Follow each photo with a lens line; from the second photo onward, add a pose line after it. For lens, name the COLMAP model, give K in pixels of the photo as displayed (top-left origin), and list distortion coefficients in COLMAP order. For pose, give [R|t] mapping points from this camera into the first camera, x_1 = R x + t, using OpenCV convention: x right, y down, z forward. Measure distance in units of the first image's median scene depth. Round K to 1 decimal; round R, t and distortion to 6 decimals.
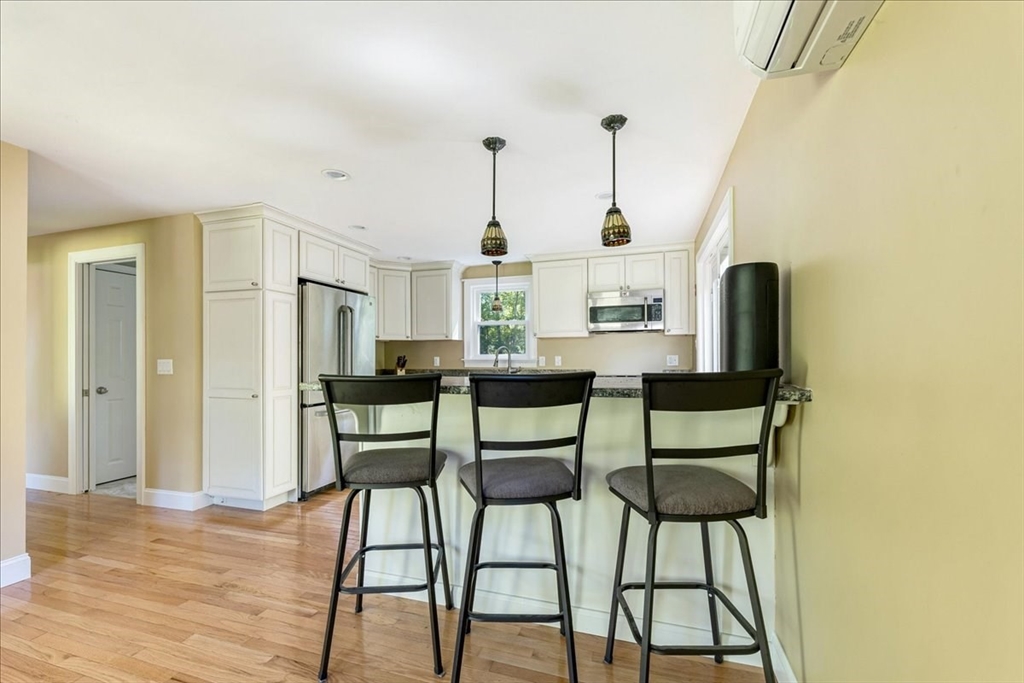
lens RADIAL K [[425.0, 0, 512.3], [0, 425.0, 355.0], [0, 0, 1]] dist [0.000098, 0.000135]
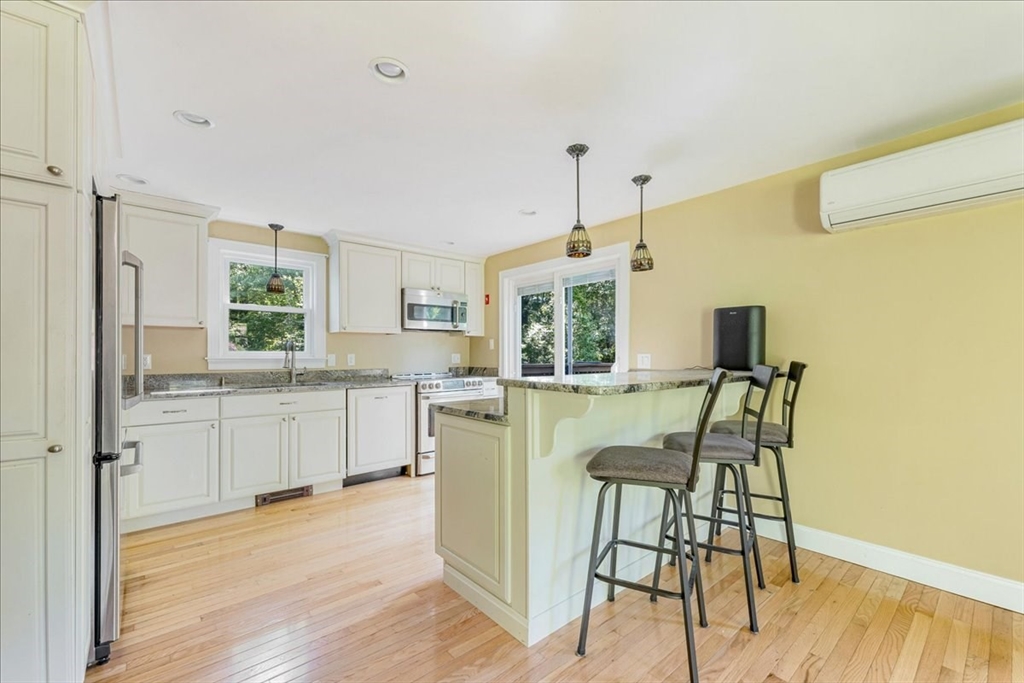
lens RADIAL K [[425.0, 0, 512.3], [0, 425.0, 355.0], [0, 0, 1]] dist [0.000098, 0.000135]
pose [[0.527164, 0.003537, 0.849756, -0.537655], [-0.006449, 0.999979, -0.000162, 0.003270], [-0.849739, -0.005394, 0.527175, 0.310330]]
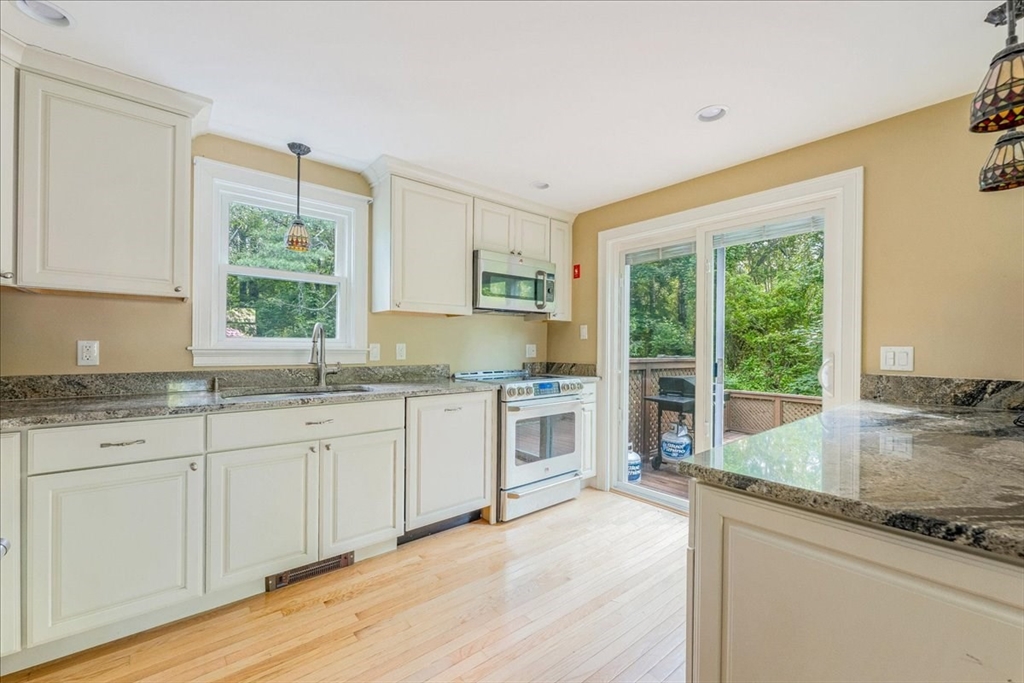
lens RADIAL K [[419.7, 0, 507.1], [0, 419.7, 348.1], [0, 0, 1]] dist [0.001508, 0.000097]
pose [[0.543777, 0.005625, 0.839211, -0.370801], [-0.014955, 0.999884, 0.002988, 0.006178], [-0.839097, -0.014175, 0.543798, 0.642300]]
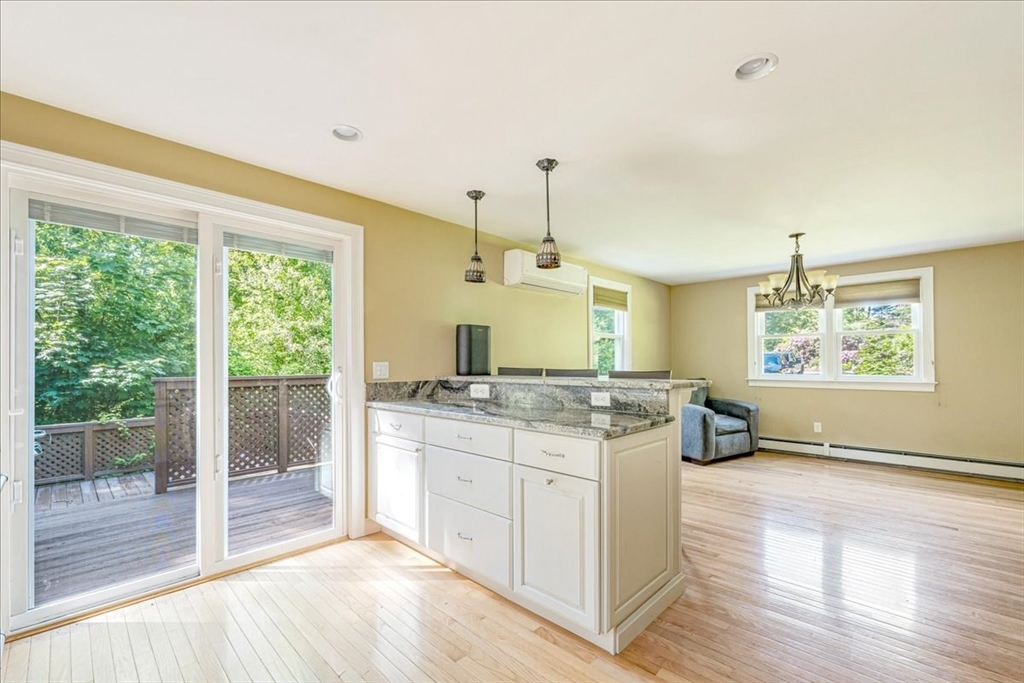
lens RADIAL K [[425.0, 0, 512.3], [0, 425.0, 355.0], [0, 0, 1]] dist [0.000098, 0.000135]
pose [[-0.894585, 0.016611, 0.446590, -0.231802], [0.006270, 0.999677, -0.024622, 0.006116], [-0.446855, -0.019226, -0.894400, 1.067450]]
